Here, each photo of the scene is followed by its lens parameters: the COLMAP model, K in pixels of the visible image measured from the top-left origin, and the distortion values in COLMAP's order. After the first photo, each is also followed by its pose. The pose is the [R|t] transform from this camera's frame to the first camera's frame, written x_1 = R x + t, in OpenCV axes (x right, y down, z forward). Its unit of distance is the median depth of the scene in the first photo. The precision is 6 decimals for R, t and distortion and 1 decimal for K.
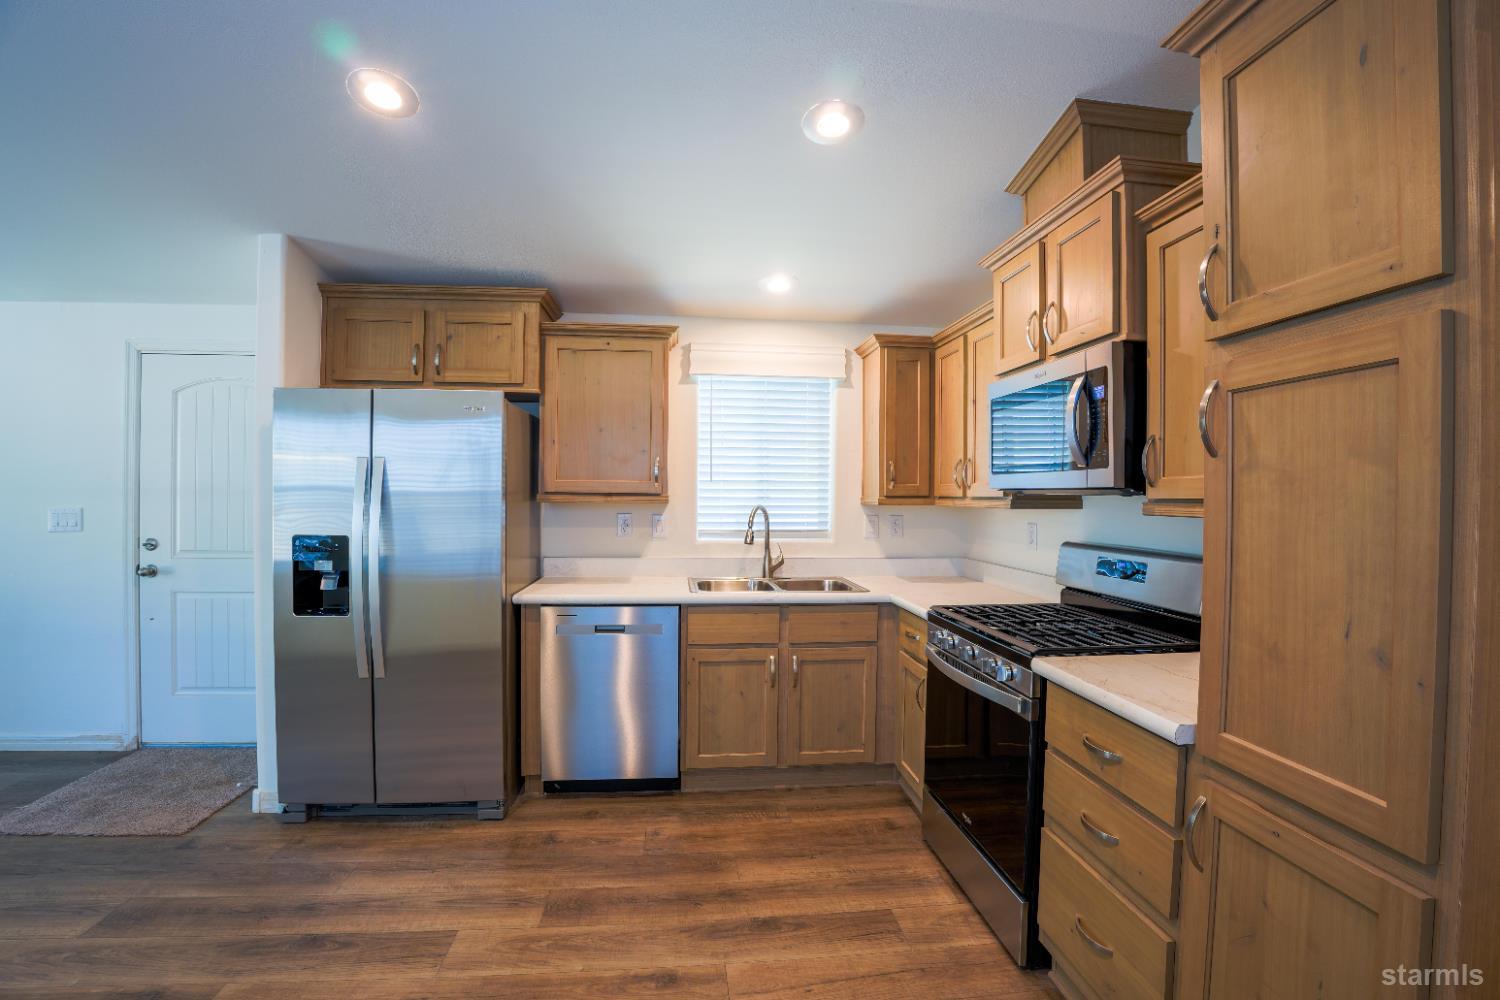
lens RADIAL K [[662.6, 0, 747.8], [0, 662.6, 498.8], [0, 0, 1]] dist [-0.055207, 0.006470]
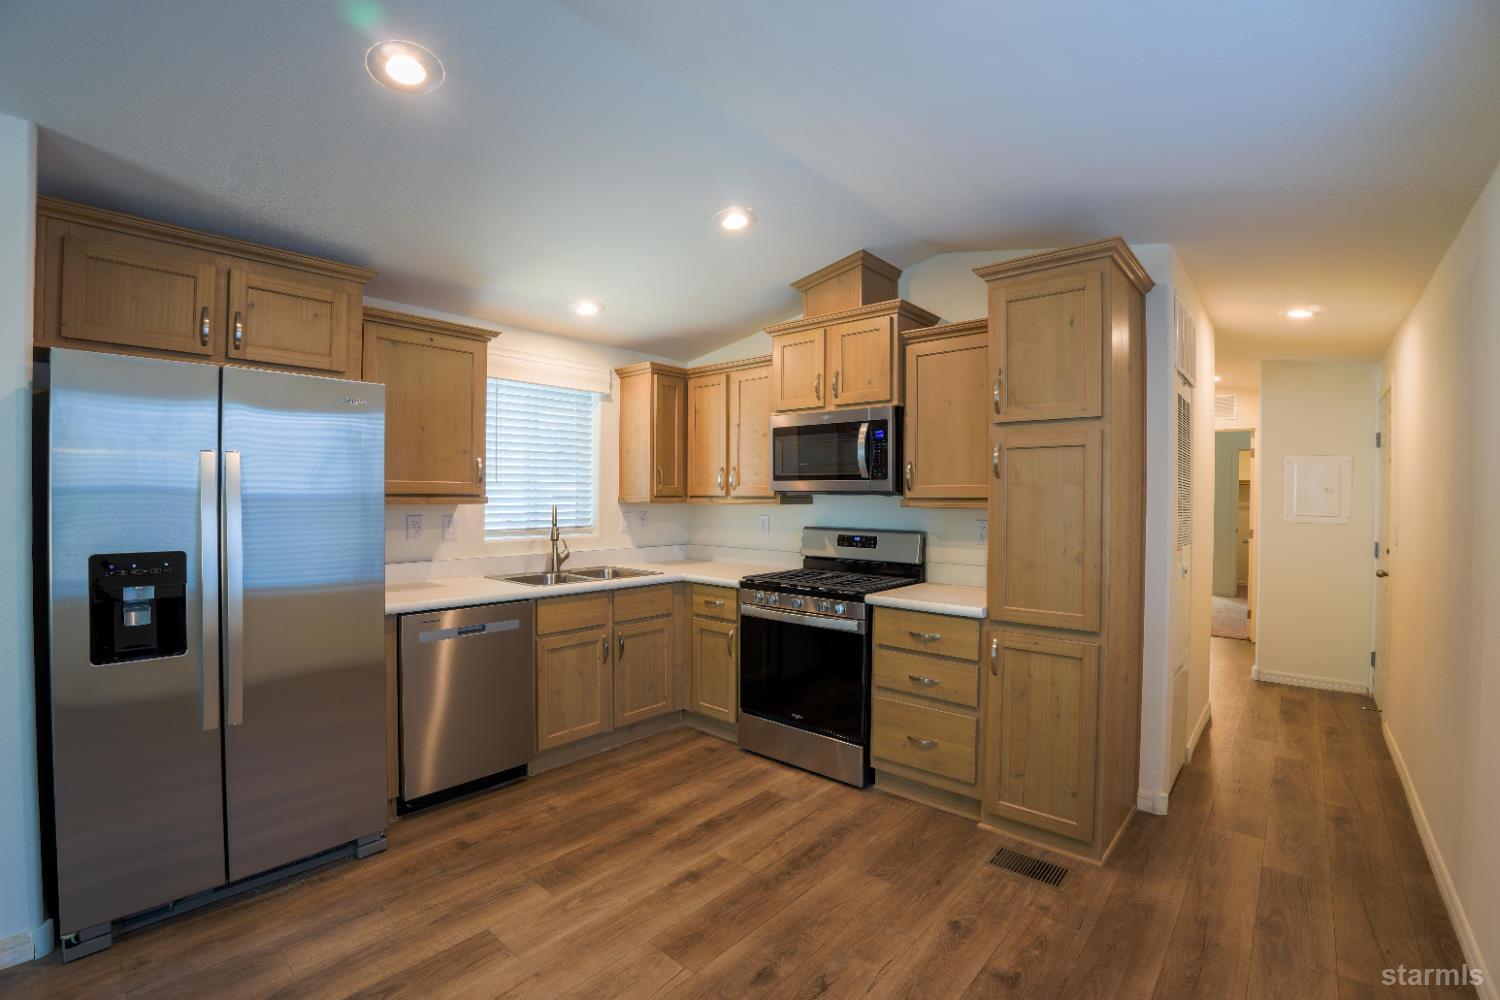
lens RADIAL K [[662.6, 0, 751.4], [0, 662.6, 497.8], [0, 0, 1]] dist [-0.055207, 0.006470]
pose [[0.734833, -0.007561, 0.678206, -0.615478], [0.005278, 0.999971, 0.005430, -0.007522], [-0.678227, -0.000411, 0.734852, -0.019483]]
